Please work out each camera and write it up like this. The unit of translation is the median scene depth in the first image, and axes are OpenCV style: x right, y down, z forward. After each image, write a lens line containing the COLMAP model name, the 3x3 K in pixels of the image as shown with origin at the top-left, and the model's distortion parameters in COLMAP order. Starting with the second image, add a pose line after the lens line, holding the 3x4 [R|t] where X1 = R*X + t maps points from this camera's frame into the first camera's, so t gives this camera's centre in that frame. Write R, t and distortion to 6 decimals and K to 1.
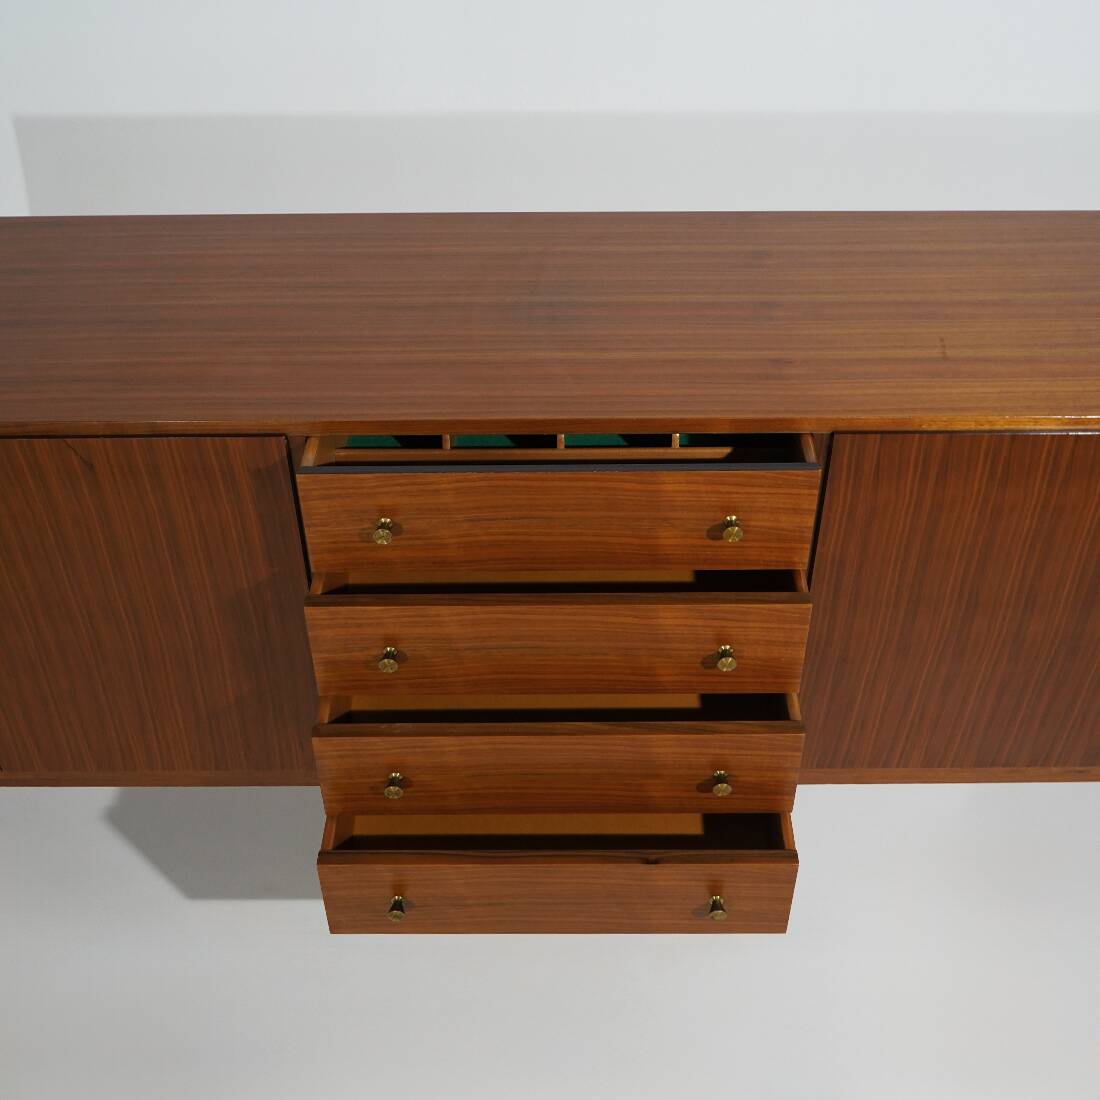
lens RADIAL K [[1273.8, 0, 552.3], [0, 1273.8, 452.8], [0, 0, 1]] dist [0.003443, 0.014745]
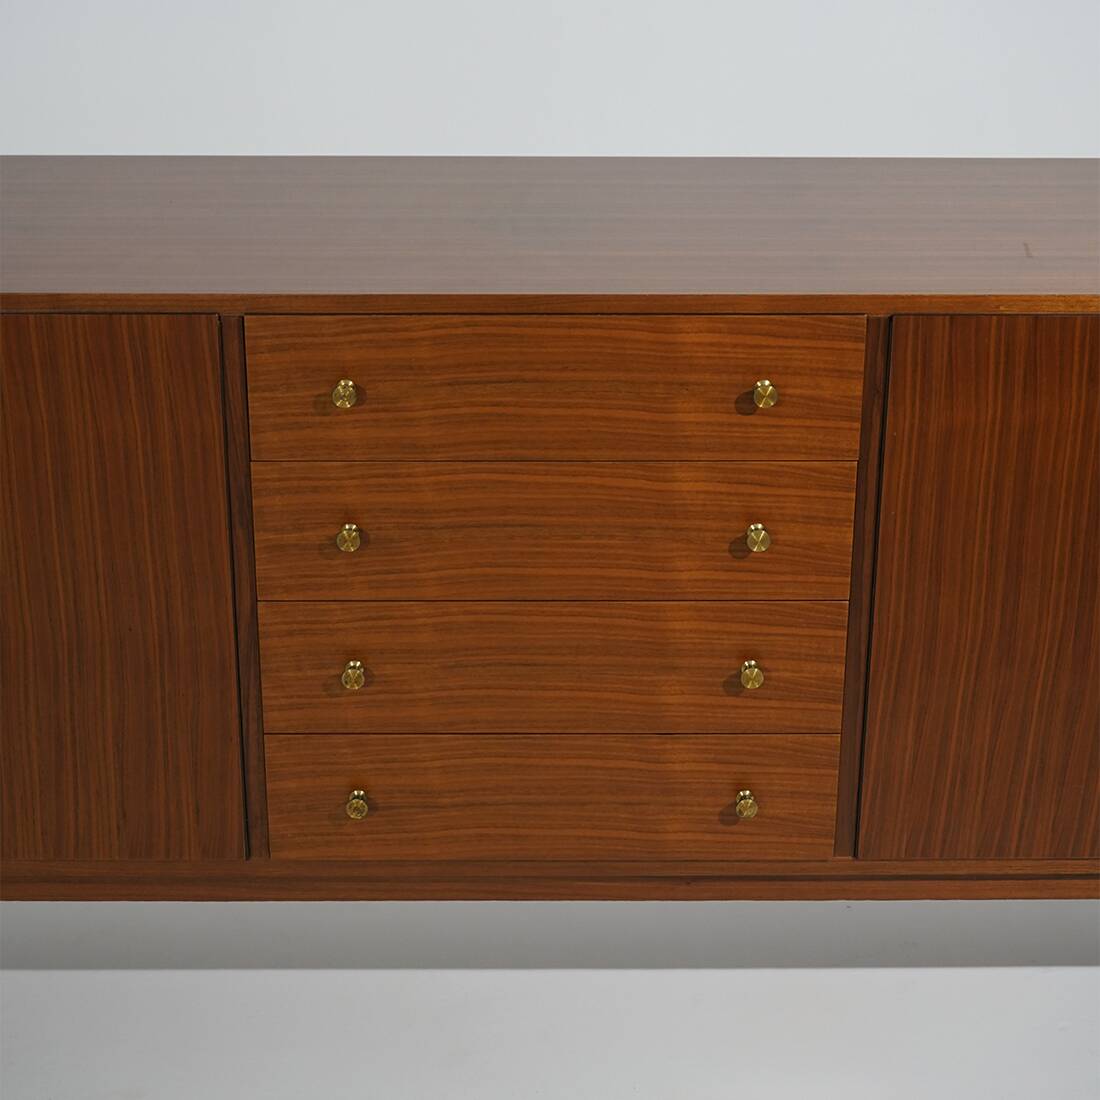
lens RADIAL K [[2526.2, 0, 584.2], [0, 2526.2, 548.2], [0, 0, 1]] dist [0.057477, 0.580315]
pose [[0.999808, 0.008812, 0.017507, -0.004352], [-0.005011, 0.978469, -0.206334, 0.501390], [-0.018949, 0.206207, 0.978325, -0.595265]]
